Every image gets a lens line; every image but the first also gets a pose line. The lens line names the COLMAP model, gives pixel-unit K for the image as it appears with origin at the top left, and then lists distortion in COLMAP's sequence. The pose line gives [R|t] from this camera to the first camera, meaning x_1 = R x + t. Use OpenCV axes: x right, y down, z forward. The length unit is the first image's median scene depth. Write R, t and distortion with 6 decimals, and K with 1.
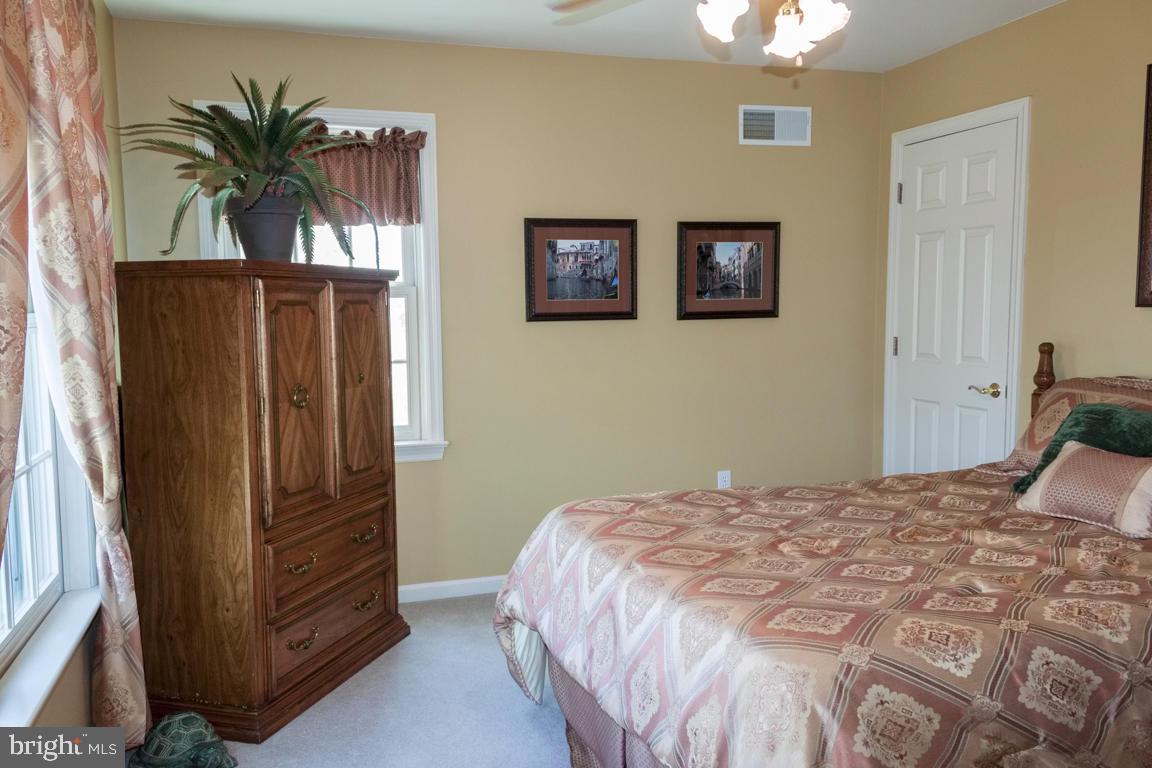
lens RADIAL K [[918.2, 0, 569.2], [0, 918.2, 394.1], [0, 0, 1]] dist [0.075566, -0.045499]
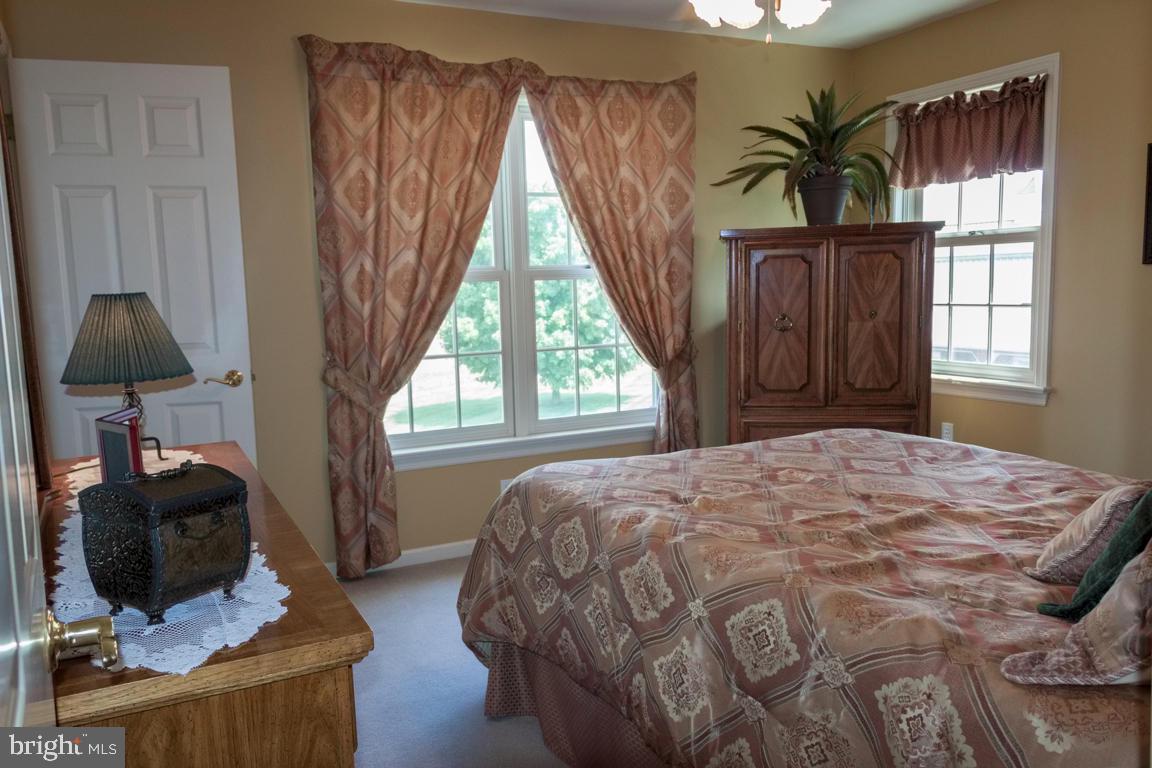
lens RADIAL K [[918.2, 0, 569.2], [0, 918.2, 394.1], [0, 0, 1]] dist [0.075566, -0.045499]
pose [[0.187314, 0.142377, -0.971927, 0.858938], [-0.072096, 0.988764, 0.130949, -0.042181], [0.979651, 0.045544, 0.195474, 0.346179]]
